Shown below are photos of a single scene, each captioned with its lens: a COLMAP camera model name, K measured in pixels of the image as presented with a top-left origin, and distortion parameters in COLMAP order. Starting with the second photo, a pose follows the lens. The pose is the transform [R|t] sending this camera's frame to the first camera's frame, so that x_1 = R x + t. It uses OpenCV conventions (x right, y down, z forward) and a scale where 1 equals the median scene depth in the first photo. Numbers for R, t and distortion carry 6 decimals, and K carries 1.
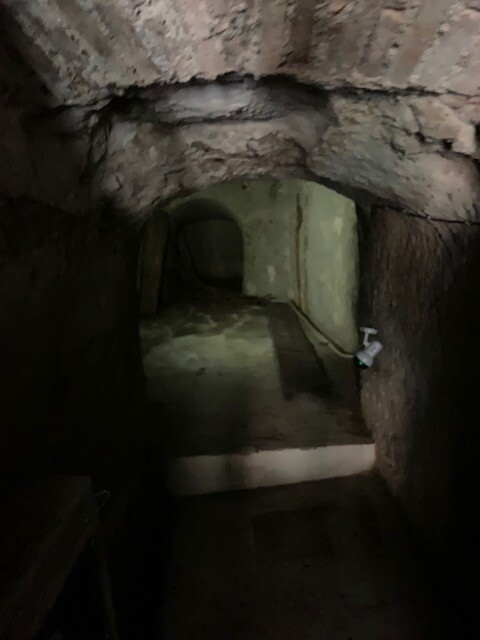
lens RADIAL K [[496.1, 0, 241.7], [0, 496.1, 318.3], [0, 0, 1]] dist [0.030568, -0.030521]
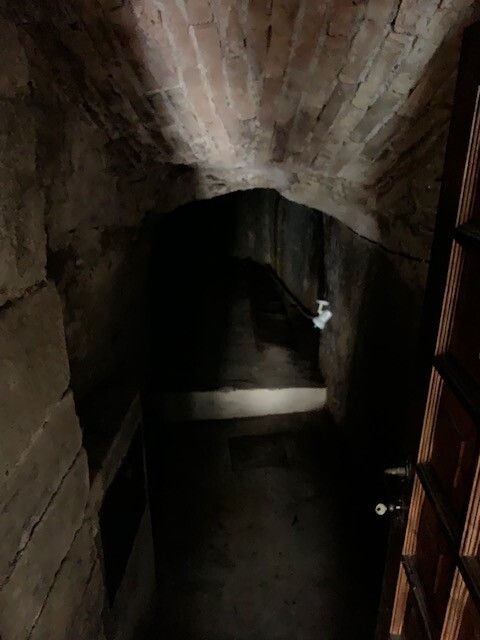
lens RADIAL K [[496.1, 0, 238.9], [0, 496.1, 320.1], [0, 0, 1]] dist [0.030568, -0.030521]
pose [[0.997961, 0.043981, 0.046258, -0.025587], [-0.048278, 0.994181, 0.096296, -0.036299], [-0.041754, -0.098333, 0.994277, -0.266239]]
